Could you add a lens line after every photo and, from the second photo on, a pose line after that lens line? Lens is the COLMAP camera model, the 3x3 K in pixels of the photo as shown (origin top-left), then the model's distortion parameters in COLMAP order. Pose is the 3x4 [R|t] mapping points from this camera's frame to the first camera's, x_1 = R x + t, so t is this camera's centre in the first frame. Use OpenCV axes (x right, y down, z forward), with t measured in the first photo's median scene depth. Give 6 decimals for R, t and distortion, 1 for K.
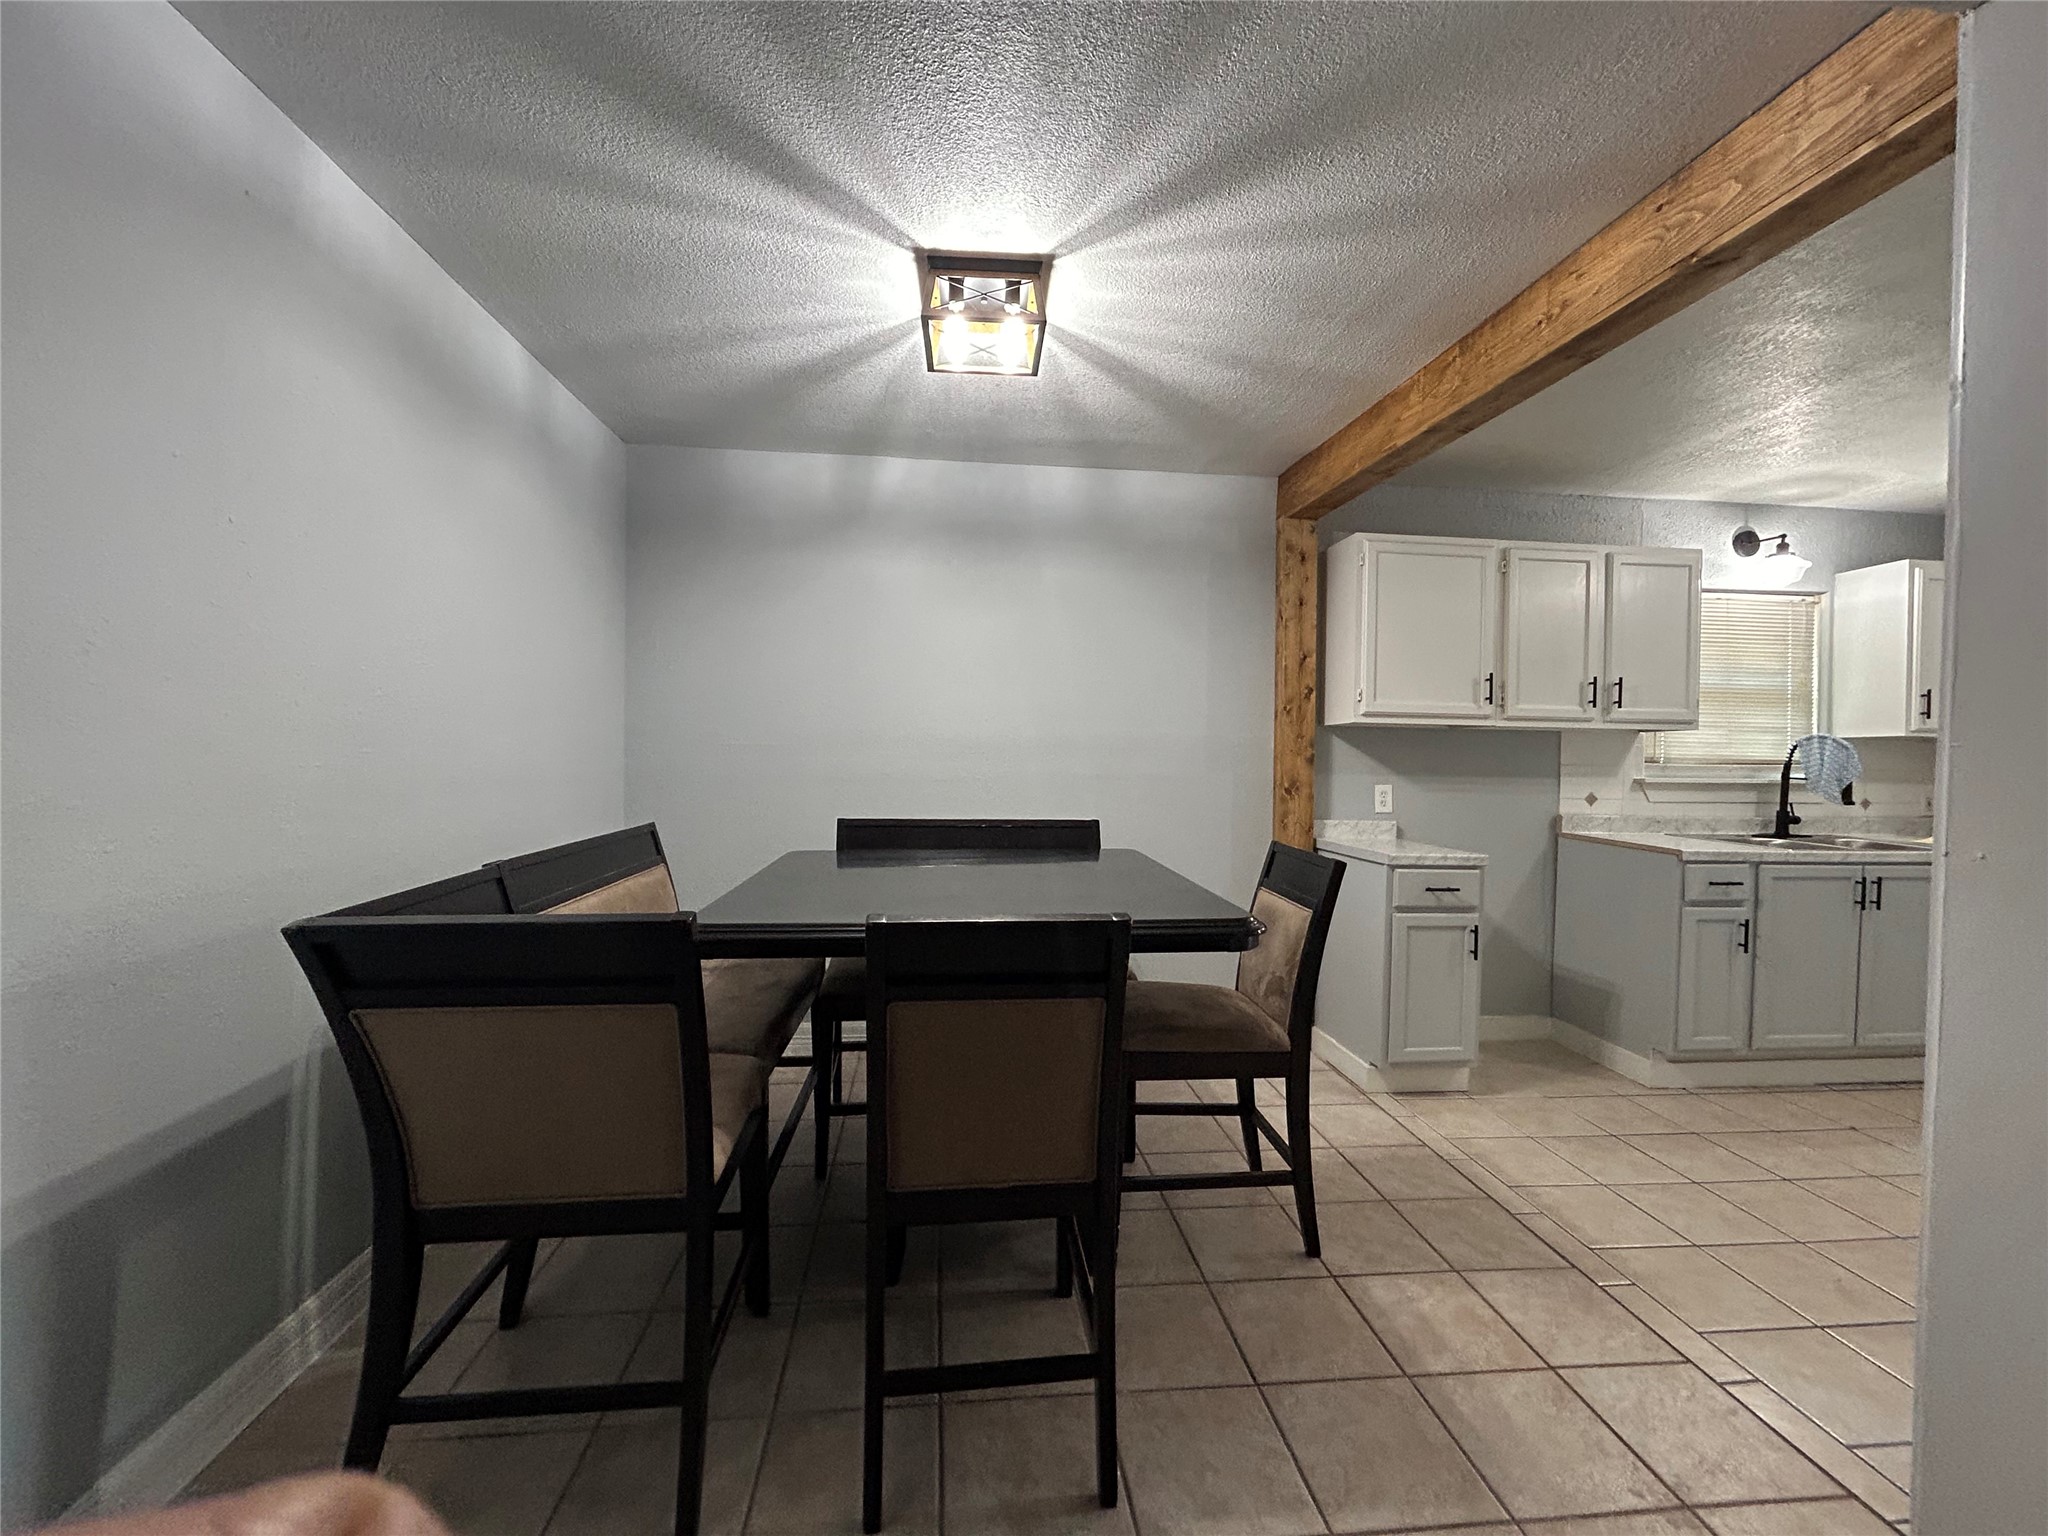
lens RADIAL K [[832.9, 0, 1021.3], [0, 832.9, 764.8], [0, 0, 1]] dist [0.001543, 0.000478]
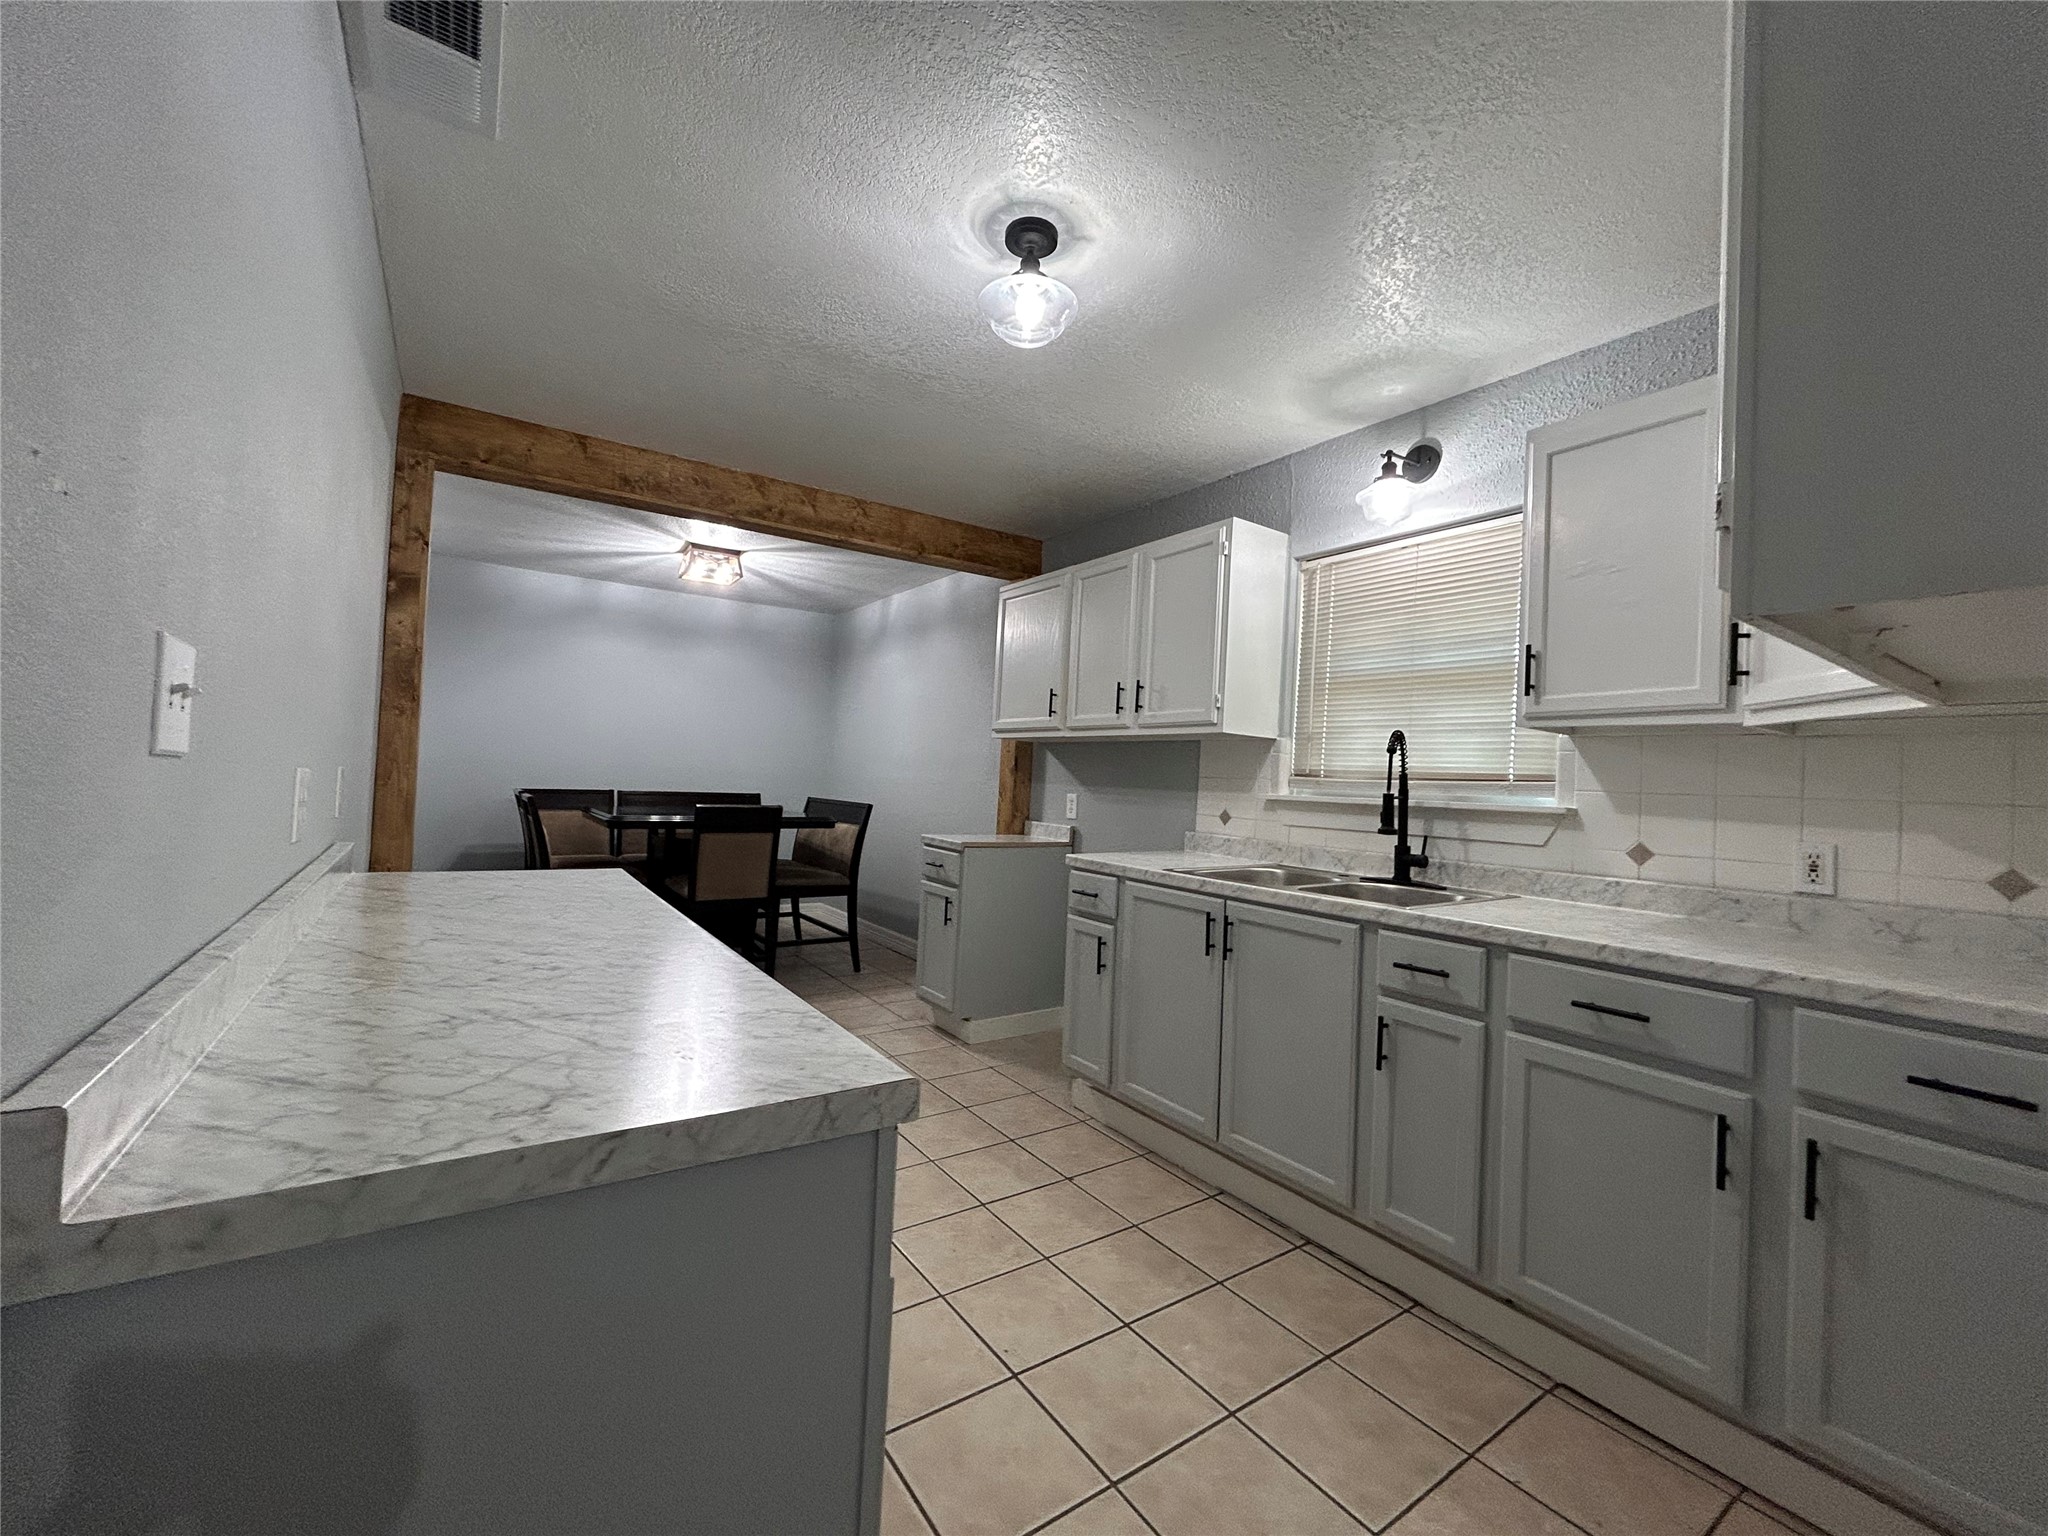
lens RADIAL K [[832.9, 0, 1021.3], [0, 832.9, 764.8], [0, 0, 1]] dist [0.001543, 0.000478]
pose [[0.478956, -0.009756, -0.877785, 1.450726], [-0.051343, 0.997915, -0.039106, 0.034134], [0.876336, 0.063798, 0.477456, 0.426811]]
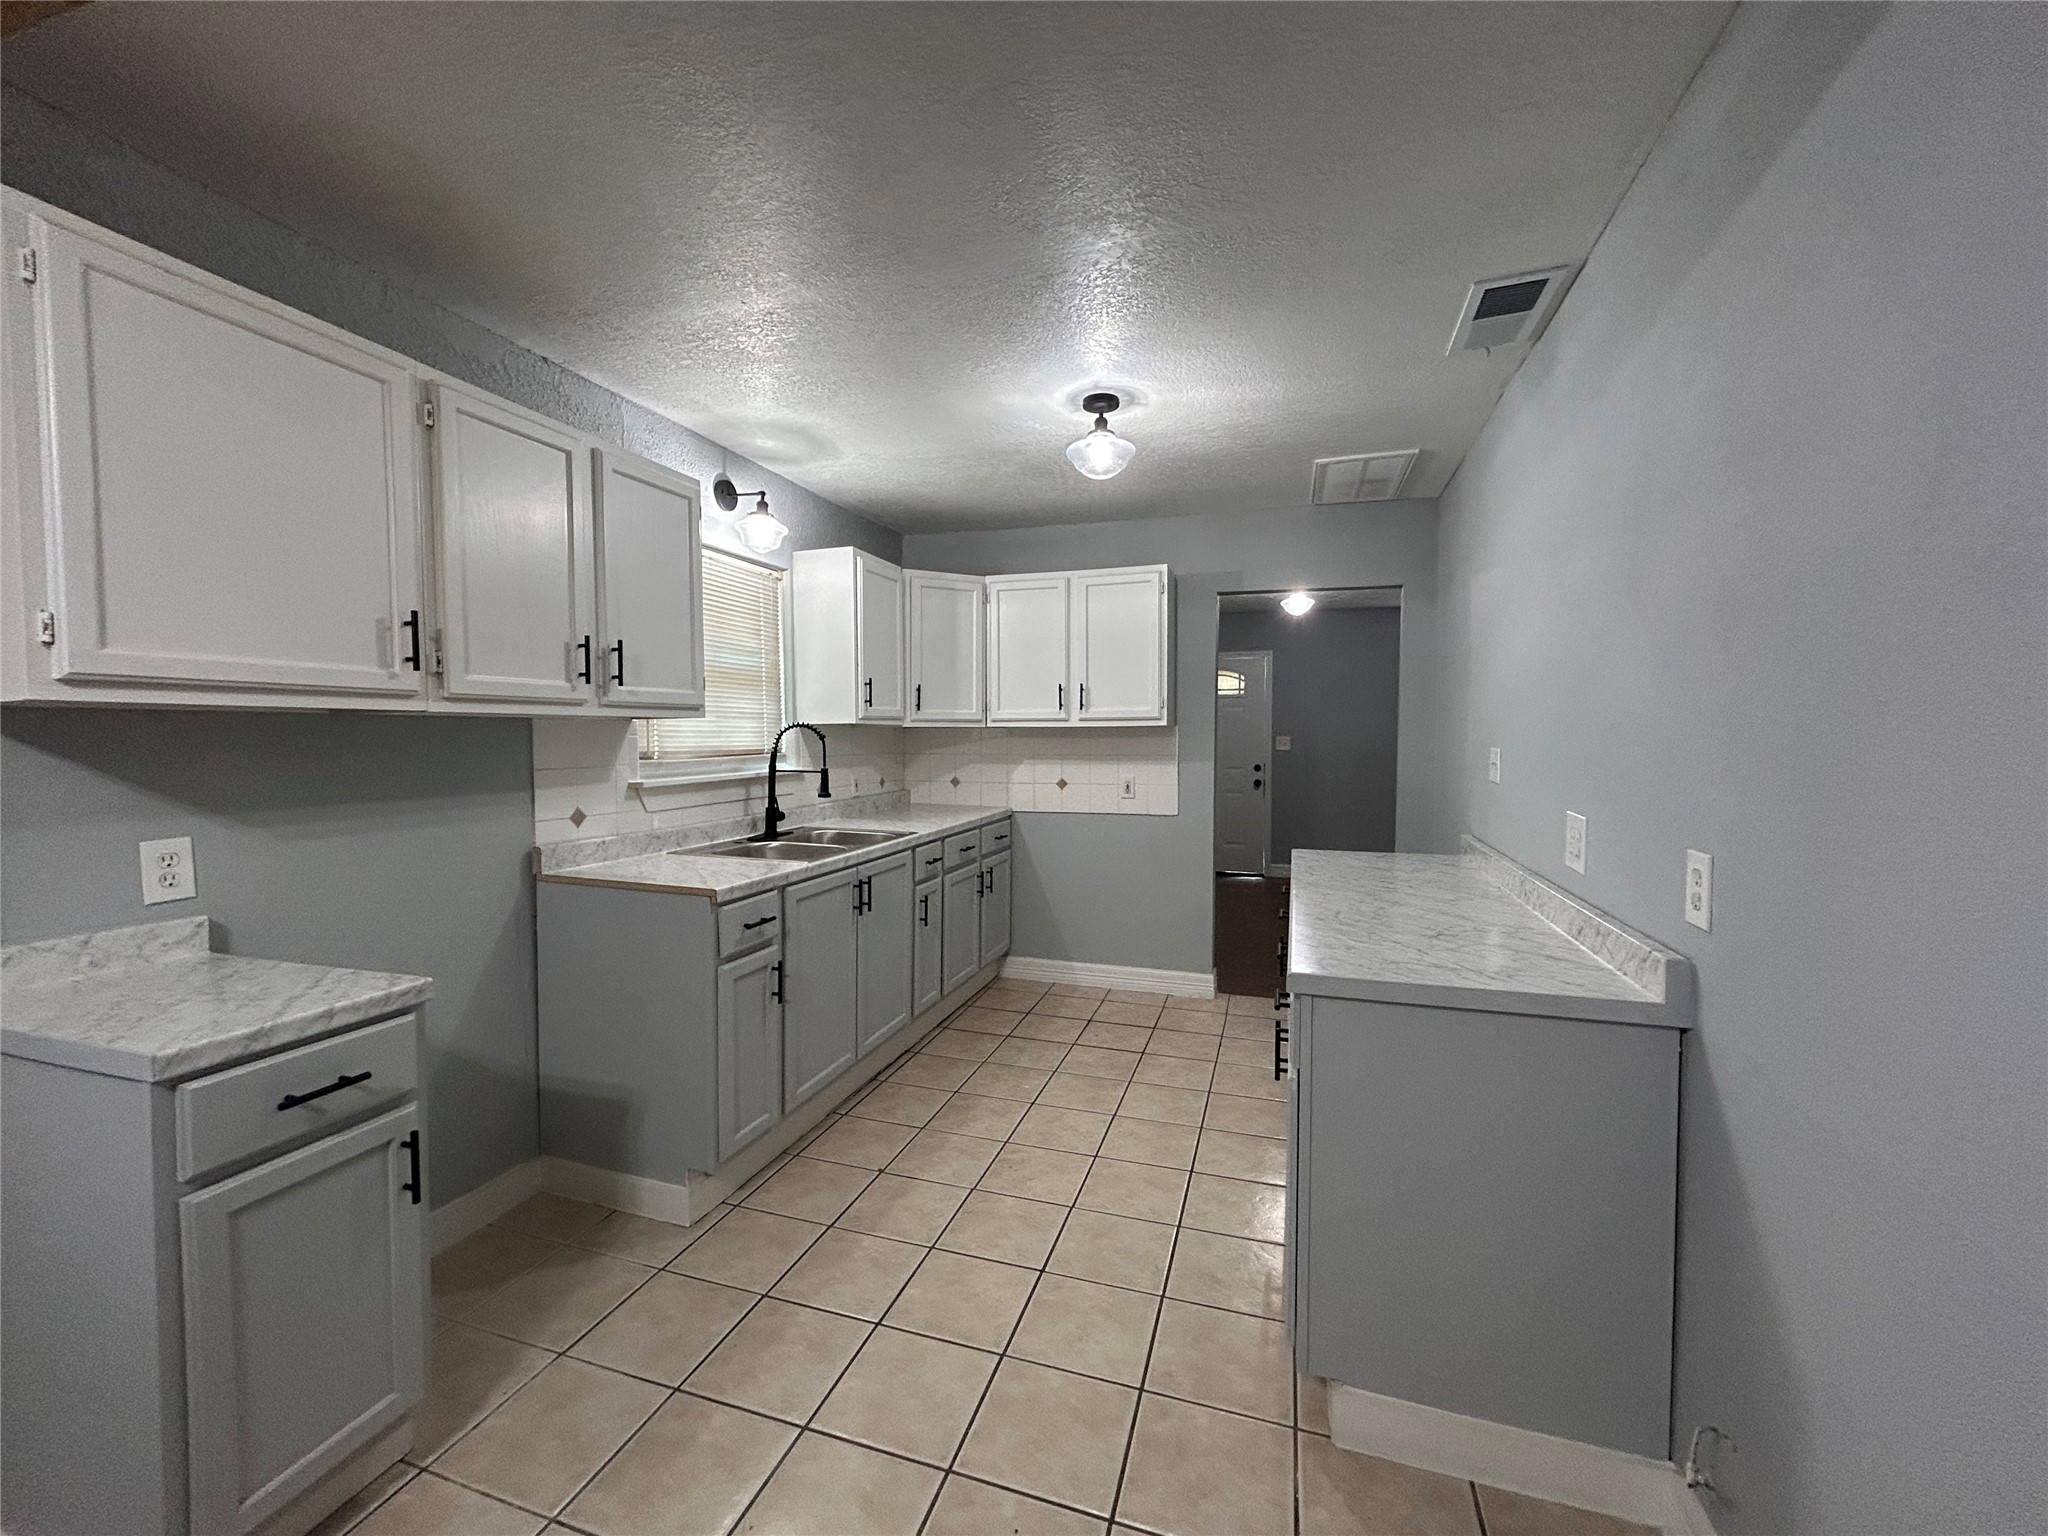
lens RADIAL K [[832.9, 0, 1021.3], [0, 832.9, 764.8], [0, 0, 1]] dist [0.001543, 0.000478]
pose [[0.405301, -0.052699, 0.912663, 0.225821], [0.020038, 0.998609, 0.048763, -0.029984], [-0.913964, -0.001476, 0.405793, 0.420881]]
